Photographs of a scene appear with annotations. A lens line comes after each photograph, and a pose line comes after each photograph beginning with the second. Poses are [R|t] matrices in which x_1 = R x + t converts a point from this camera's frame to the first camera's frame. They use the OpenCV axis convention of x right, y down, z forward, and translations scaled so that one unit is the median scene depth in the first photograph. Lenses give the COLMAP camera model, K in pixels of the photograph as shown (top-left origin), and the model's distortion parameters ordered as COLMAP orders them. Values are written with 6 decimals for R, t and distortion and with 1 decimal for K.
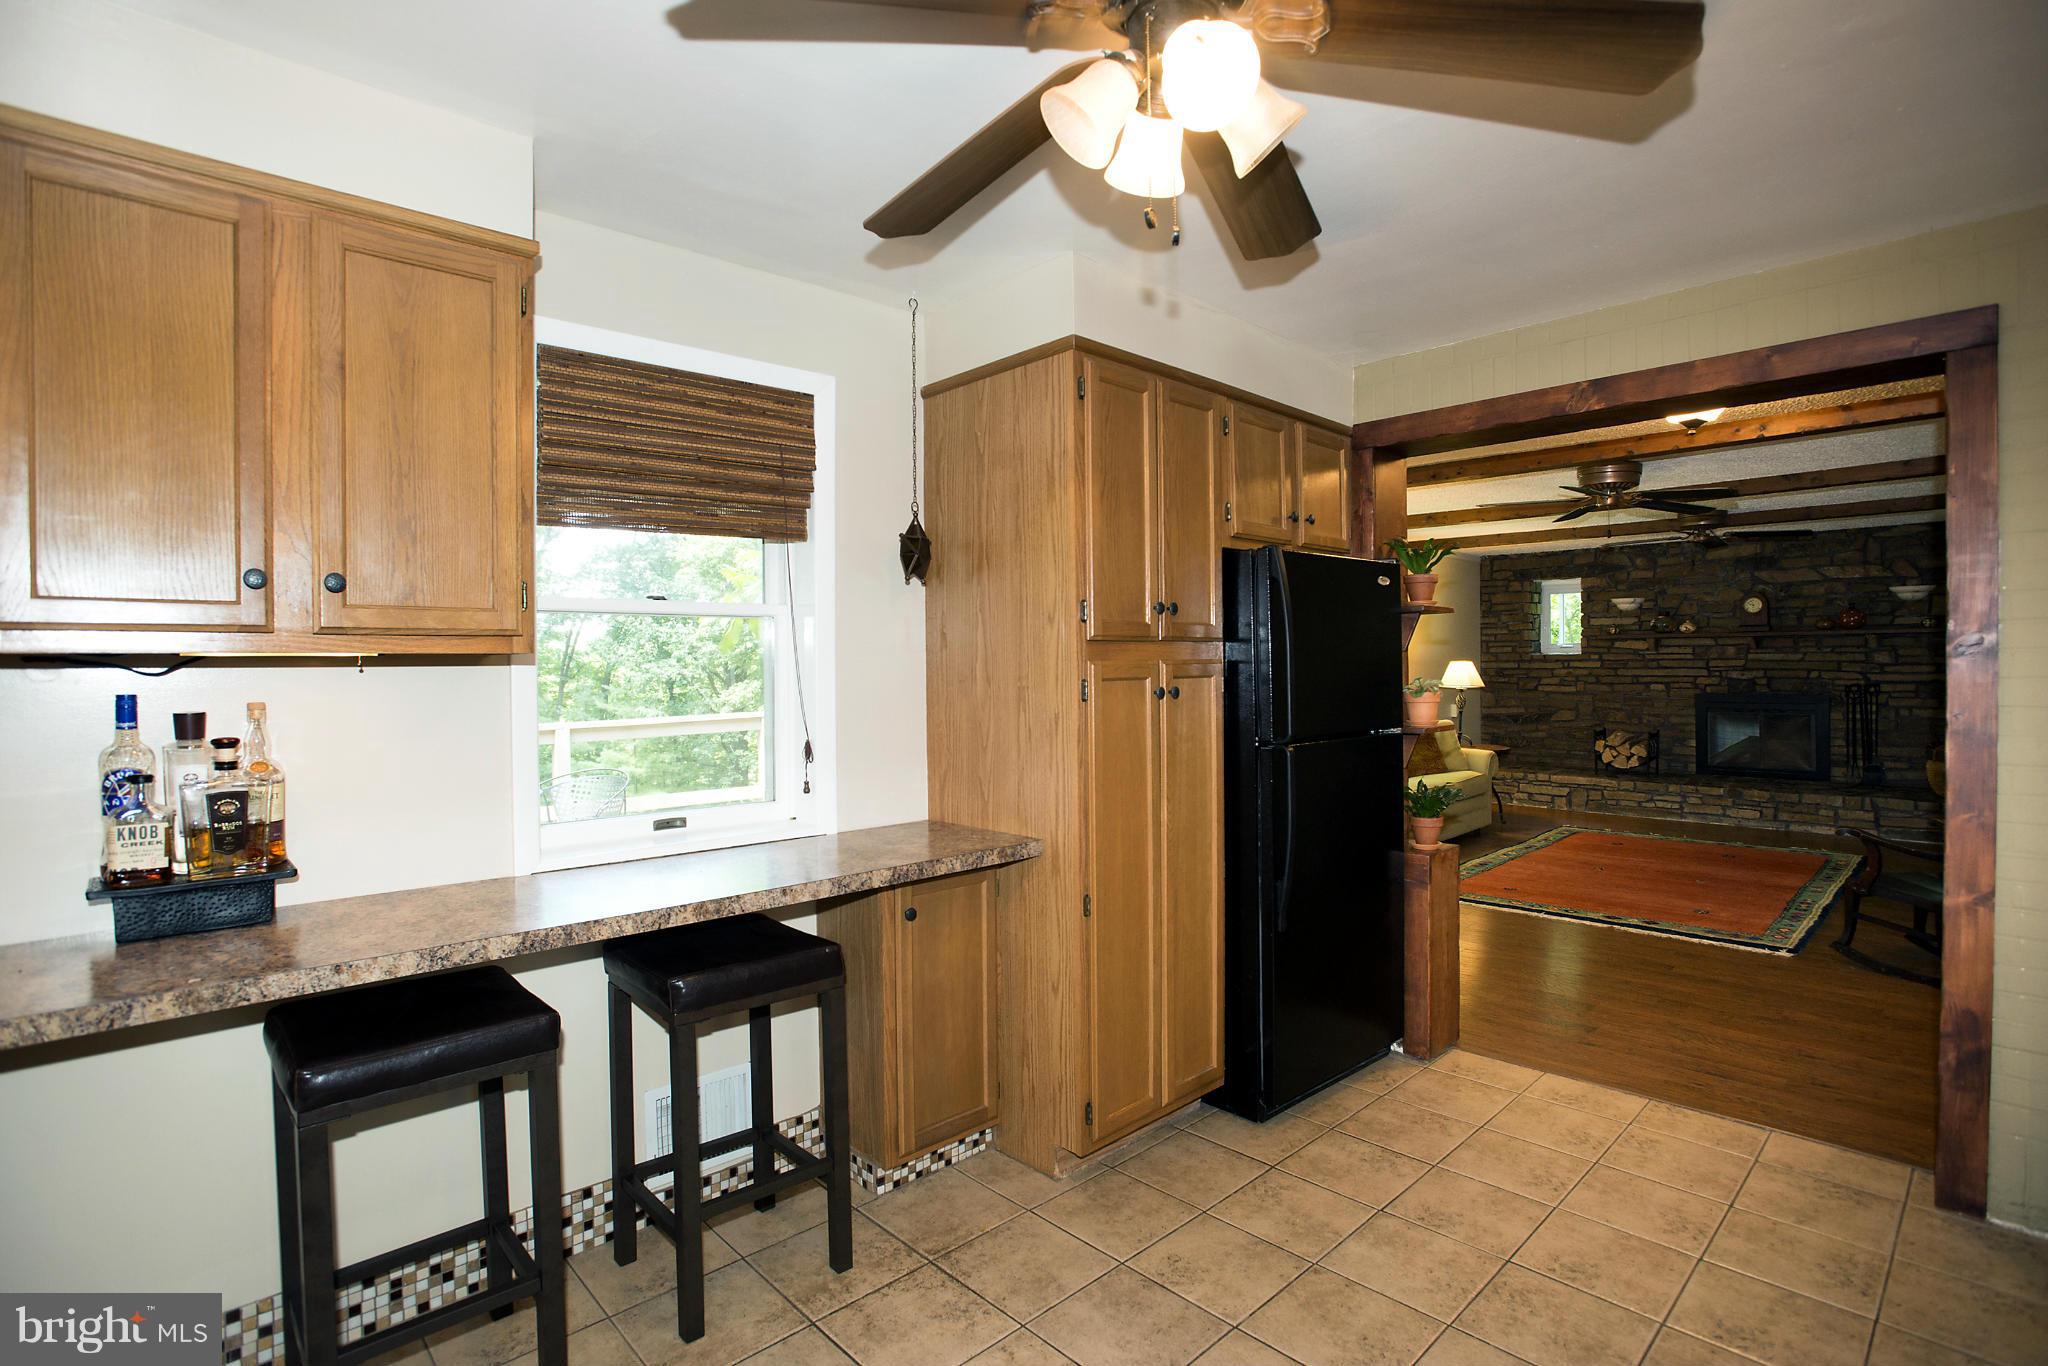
lens RADIAL K [[975.7, 0, 1022.8], [0, 975.7, 671.6], [0, 0, 1]] dist [-0.025248, 0.000957]
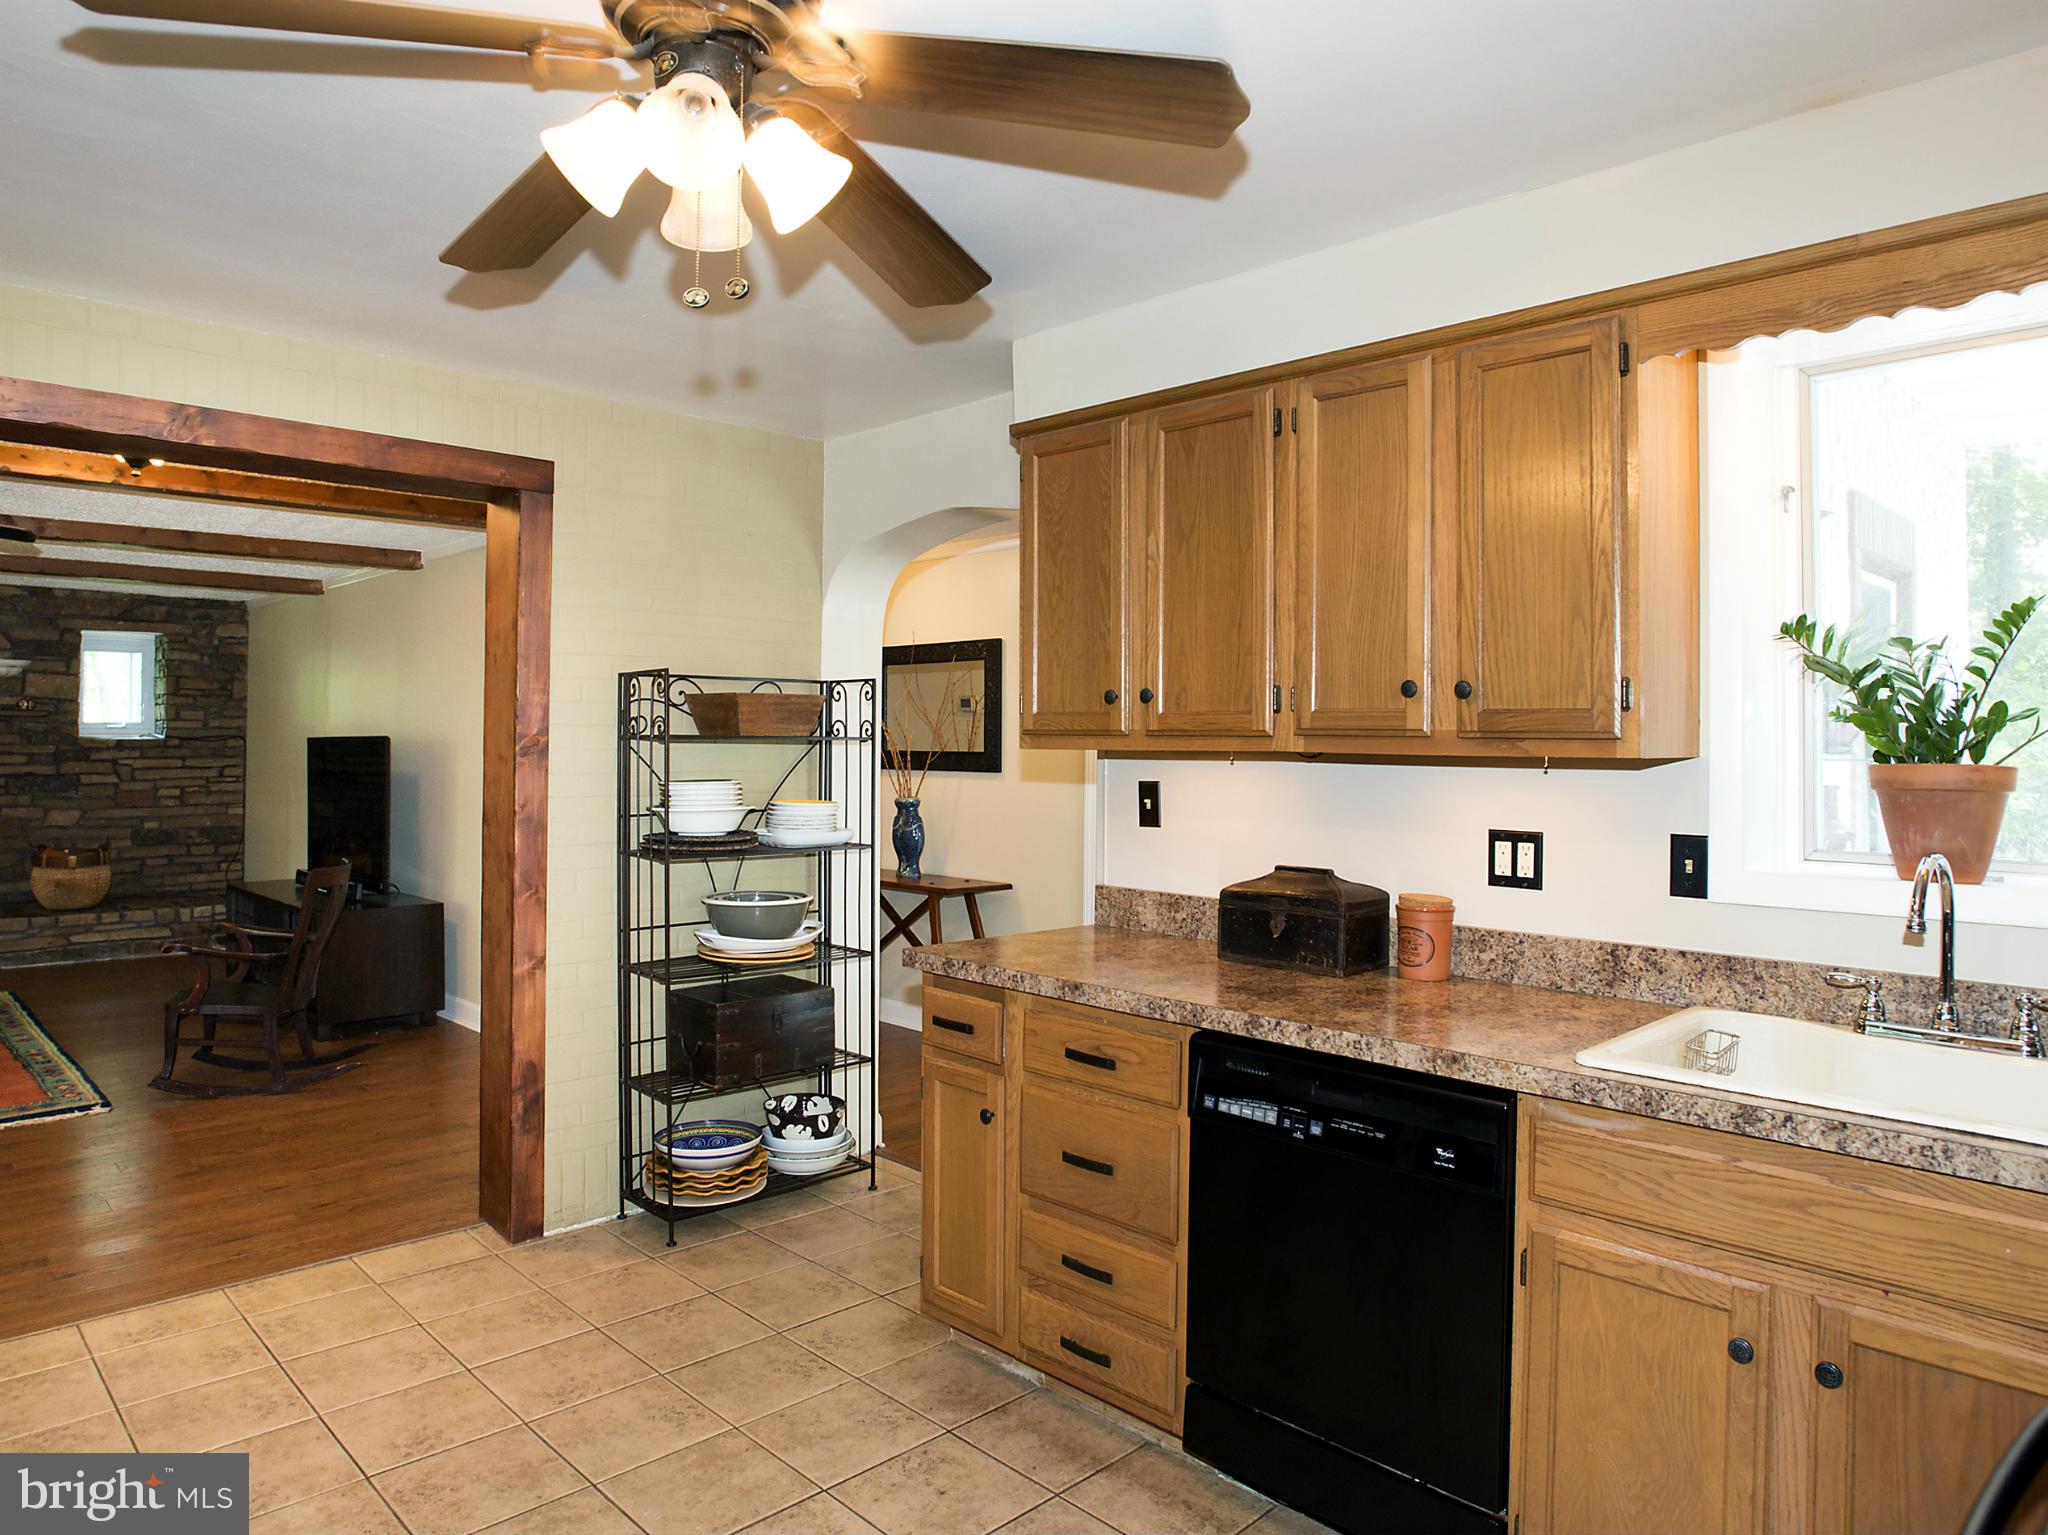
lens RADIAL K [[1318.4, 0, 1022.1], [0, 1318.4, 736.0], [0, 0, 1]] dist [-0.046875, -0.002246]
pose [[-0.009955, 0.010823, 0.999892, -0.168525], [0.006552, 0.999921, -0.010758, -0.004852], [-0.999929, 0.006444, -0.010025, 0.117376]]
